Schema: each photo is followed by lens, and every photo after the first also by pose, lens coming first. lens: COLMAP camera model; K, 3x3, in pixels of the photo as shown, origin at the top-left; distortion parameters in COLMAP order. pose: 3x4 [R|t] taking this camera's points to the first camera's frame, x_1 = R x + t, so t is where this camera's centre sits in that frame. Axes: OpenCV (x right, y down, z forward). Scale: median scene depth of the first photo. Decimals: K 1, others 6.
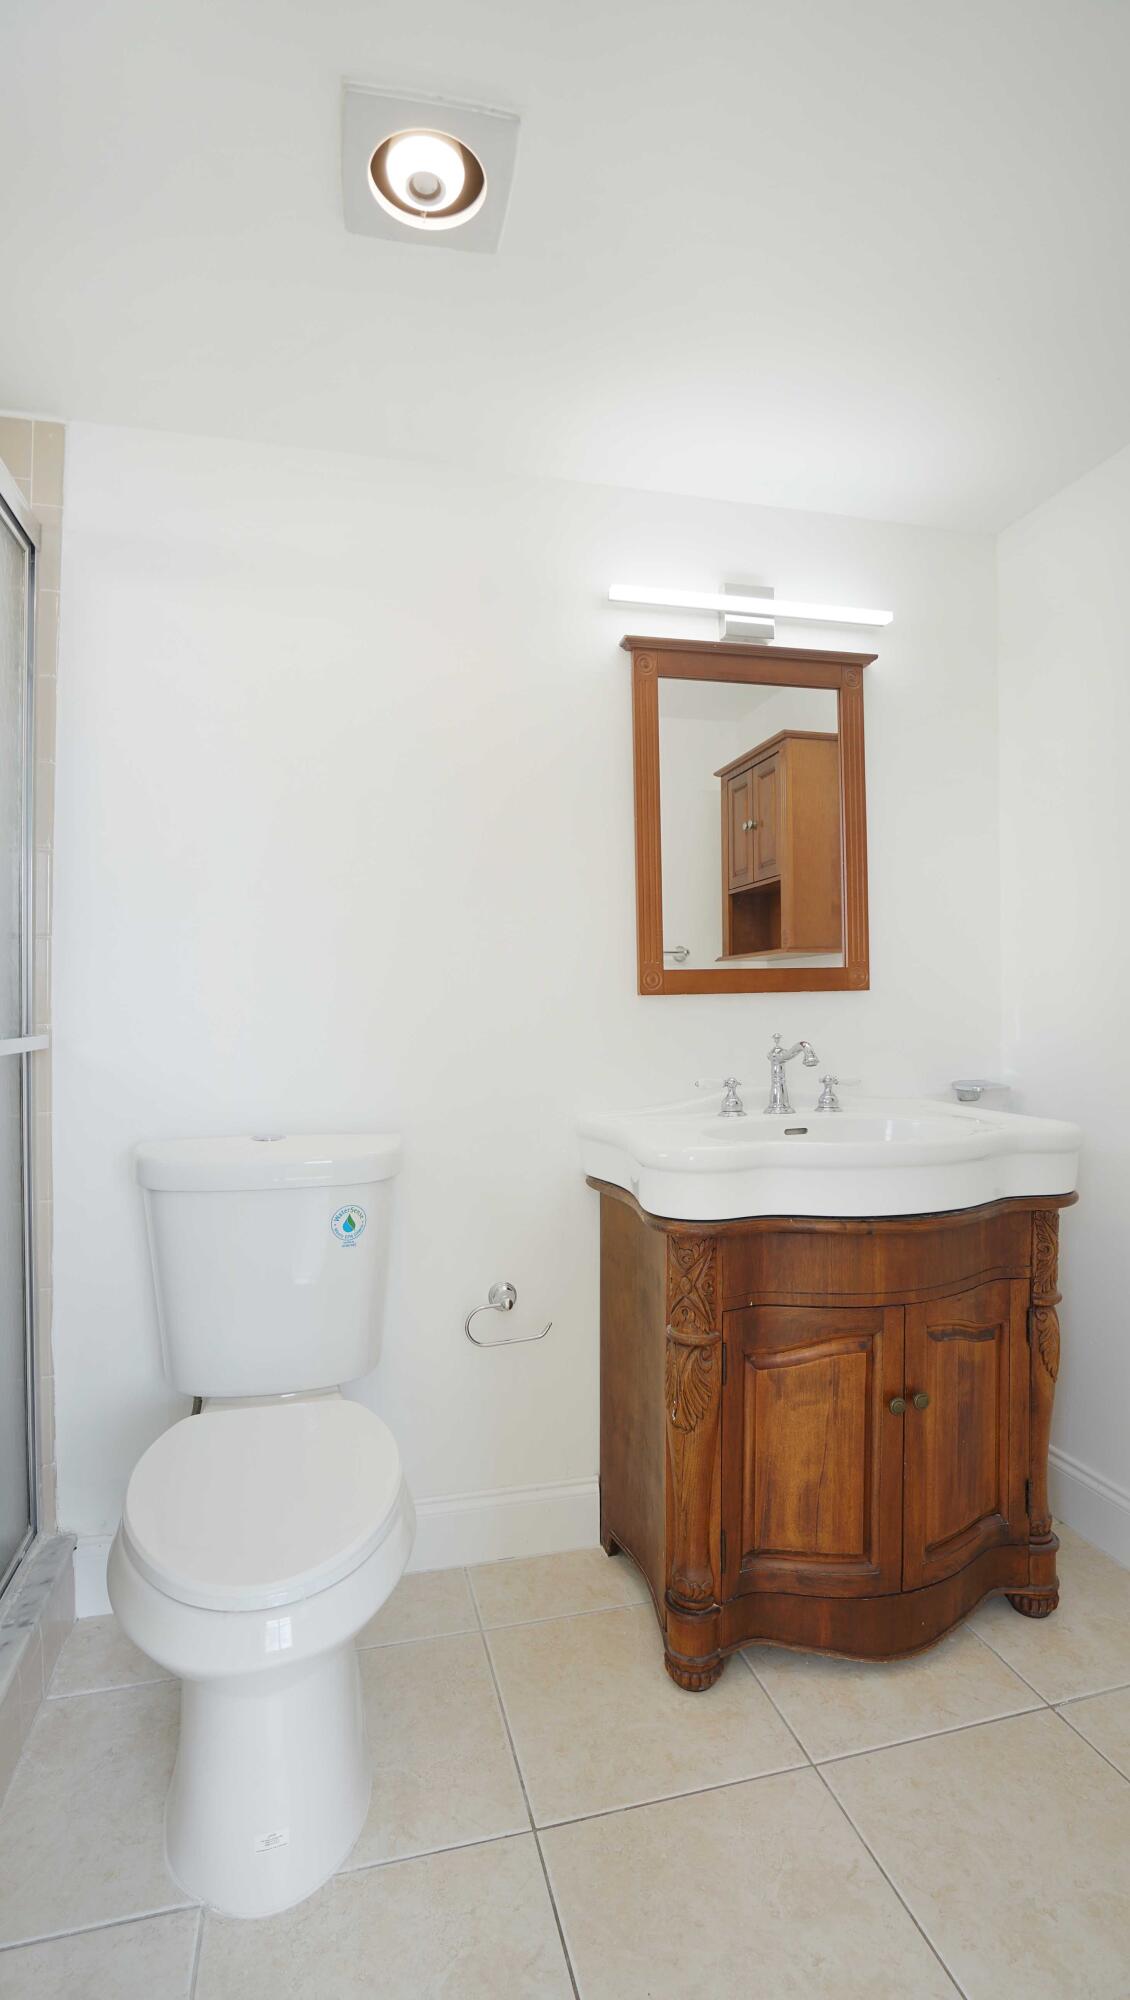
lens RADIAL K [[929.4, 0, 573.5], [0, 929.4, 1001.6], [0, 0, 1]] dist [-0.051531, 0.027354]
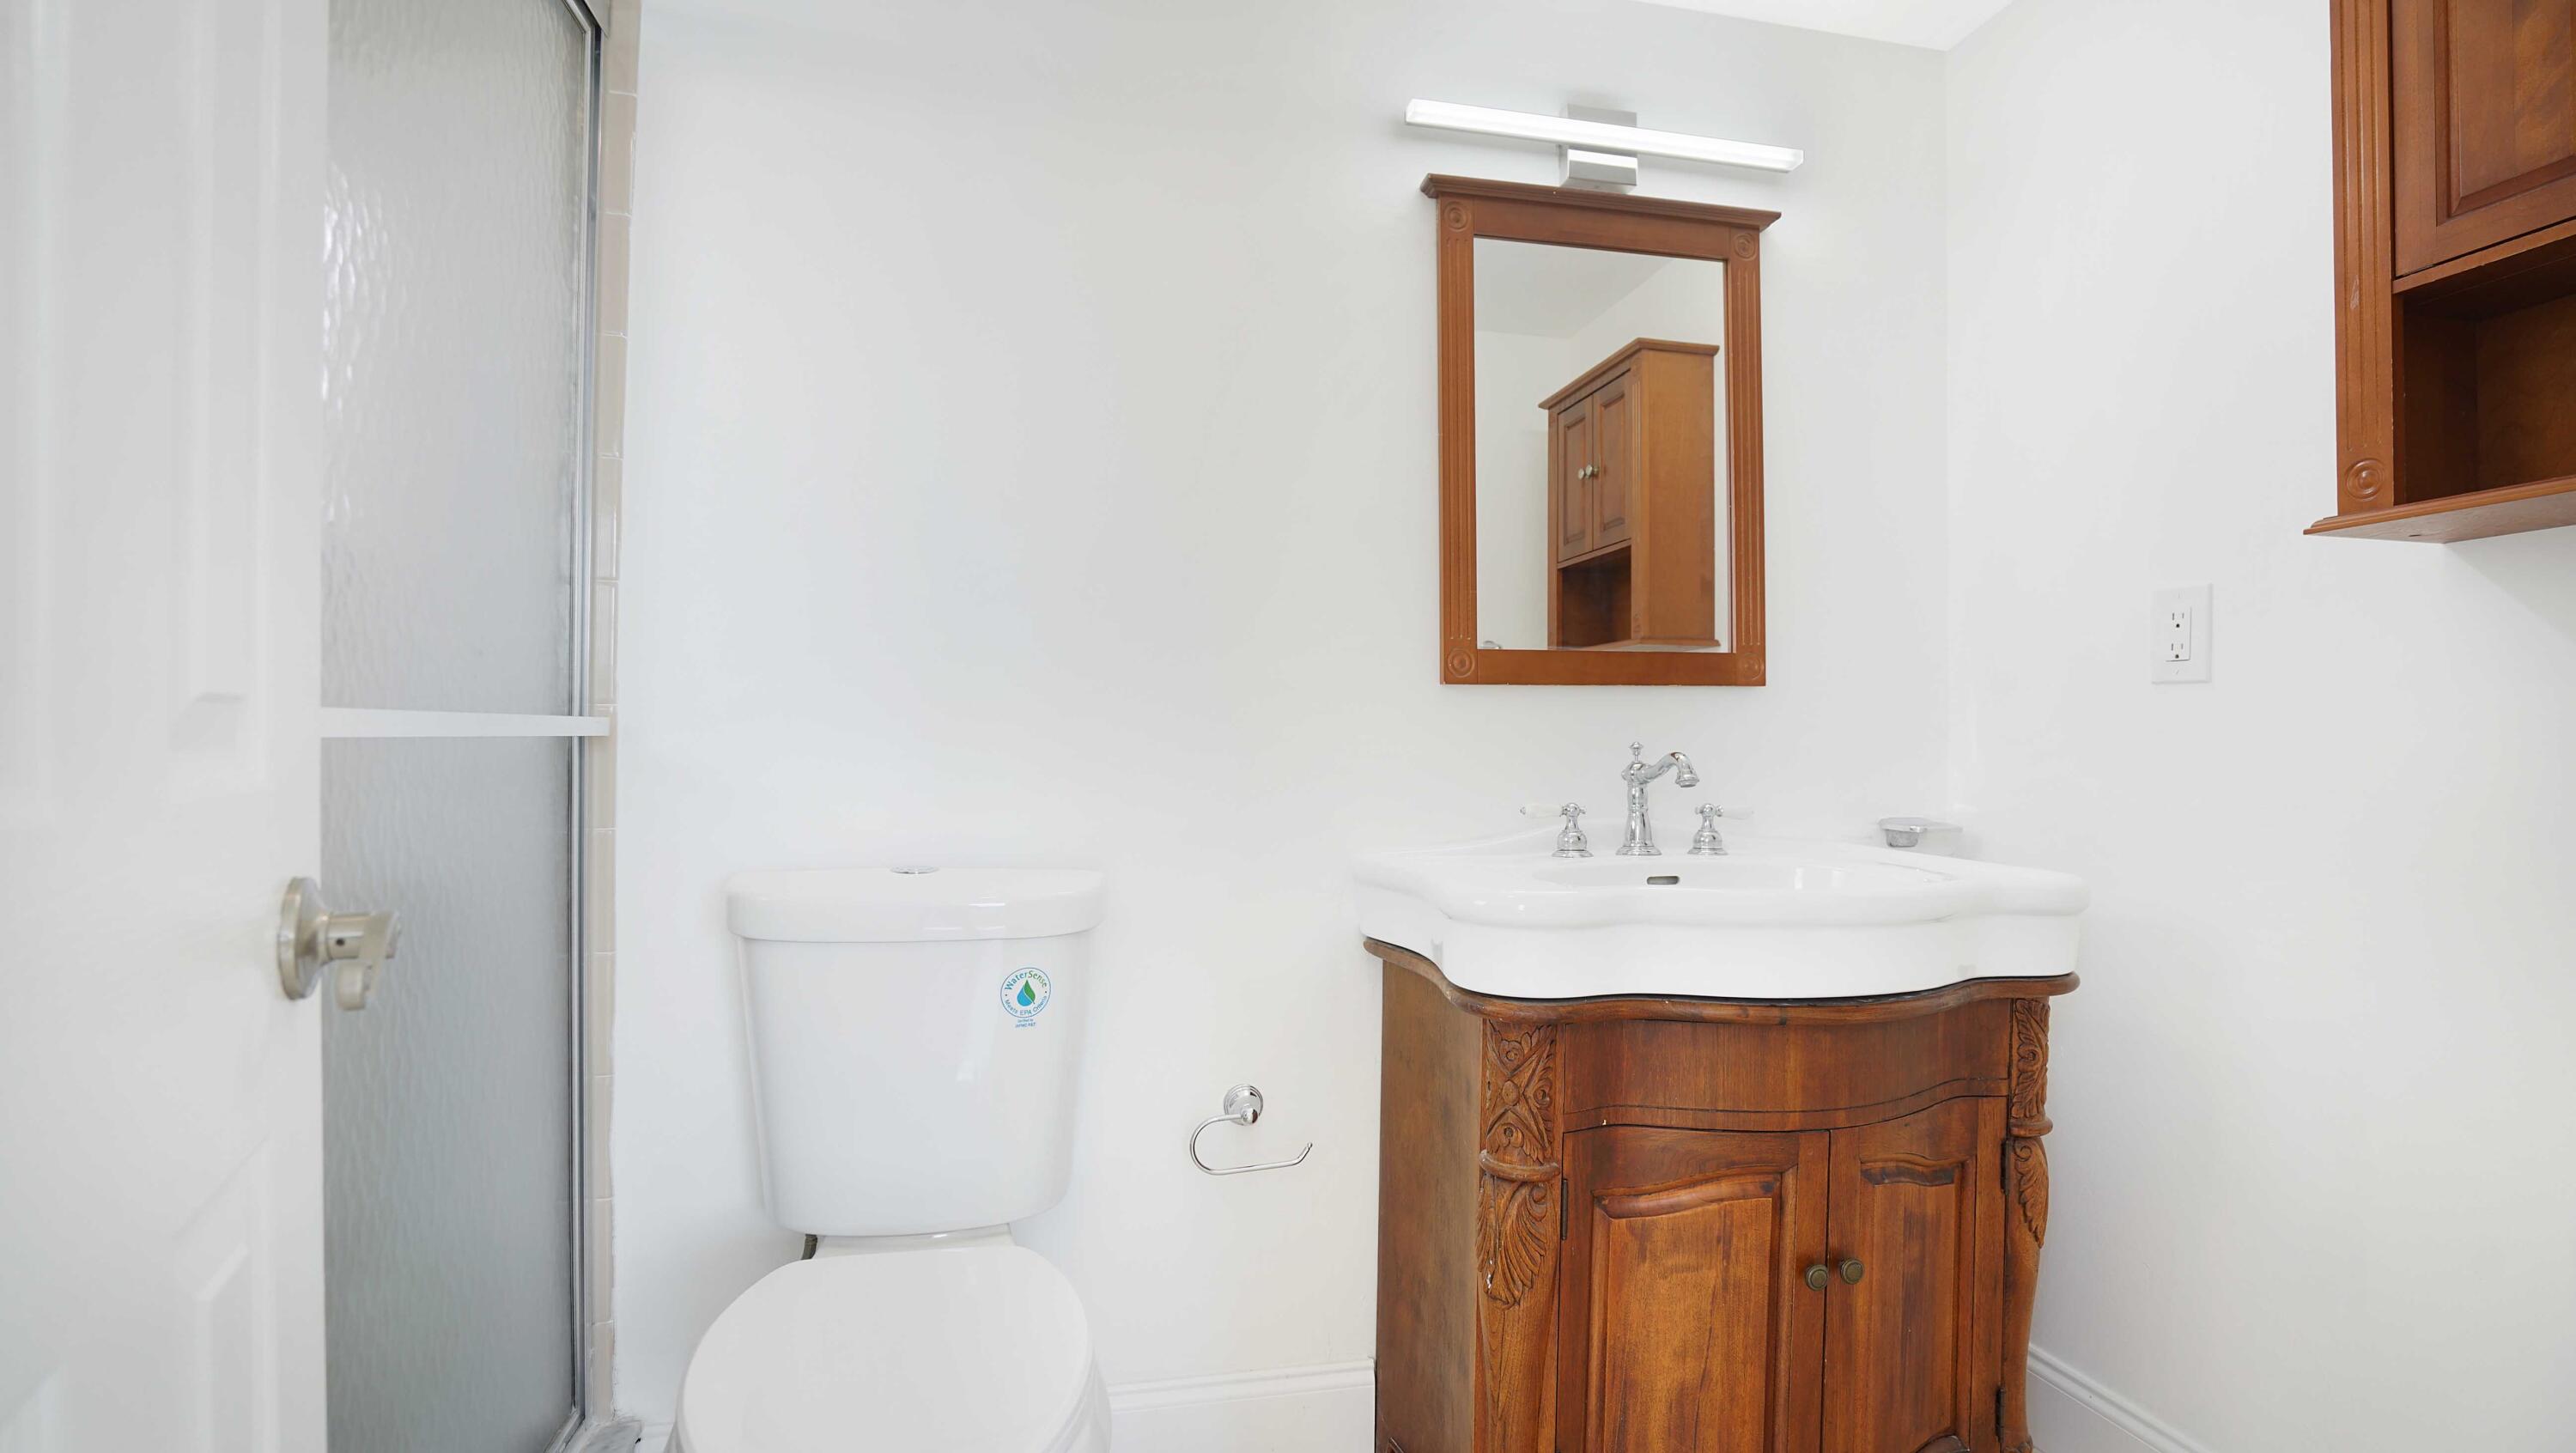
lens RADIAL K [[1202.6, 0, 1287.0], [0, 1202.6, 734.8], [0, 0, 1]] dist [-0.053072, 0.020901]
pose [[0.999011, 0.013015, -0.042526, -0.009504], [-0.012949, 0.999915, 0.001811, 0.039190], [0.042546, -0.001259, 0.999094, 0.101159]]
